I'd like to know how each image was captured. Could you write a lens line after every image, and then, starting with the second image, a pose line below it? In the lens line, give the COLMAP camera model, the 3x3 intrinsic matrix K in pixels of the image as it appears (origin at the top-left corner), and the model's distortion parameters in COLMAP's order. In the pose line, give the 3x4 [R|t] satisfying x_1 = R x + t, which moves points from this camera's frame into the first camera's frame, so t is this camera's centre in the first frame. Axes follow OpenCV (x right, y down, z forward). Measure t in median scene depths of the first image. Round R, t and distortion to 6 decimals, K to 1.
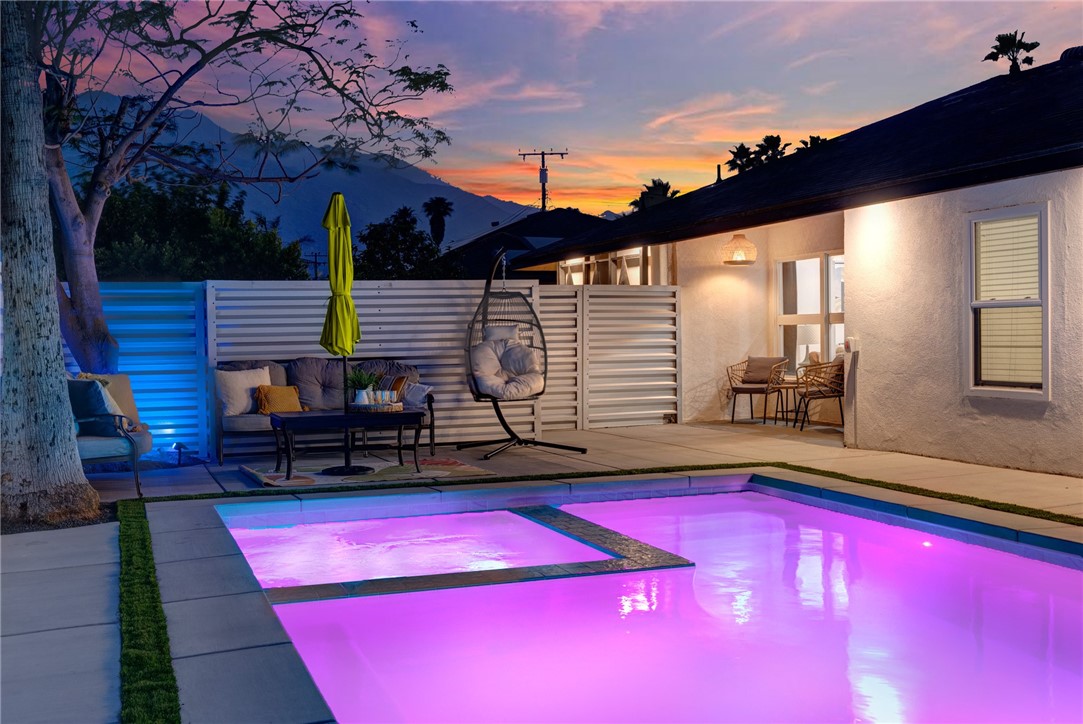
lens RADIAL K [[1143.5, 0, 542.5], [0, 1143.5, 364.3], [0, 0, 1]] dist [0.000174, 0.000000]
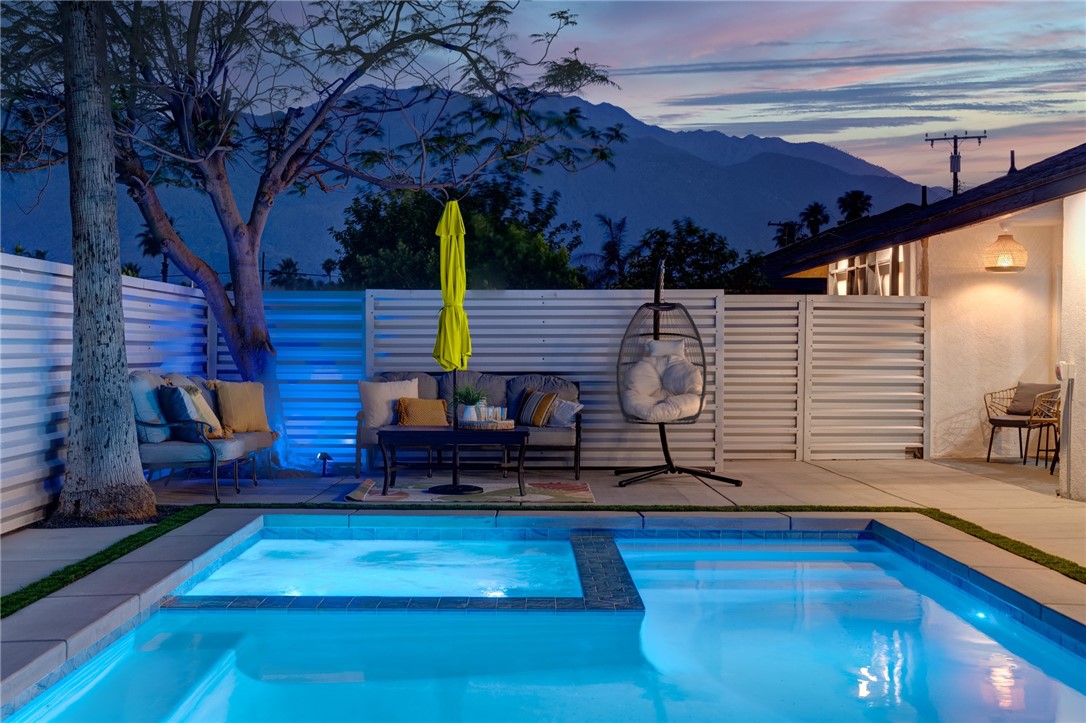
lens RADIAL K [[1282.6, 0, 541.4], [0, 1282.6, 359.6], [0, 0, 1]] dist [0.016491, 0.000000]
pose [[0.941331, 0.021095, -0.336825, 0.222354], [-0.026522, 0.999582, -0.011517, -0.004395], [0.336442, 0.019774, 0.941497, 0.012151]]
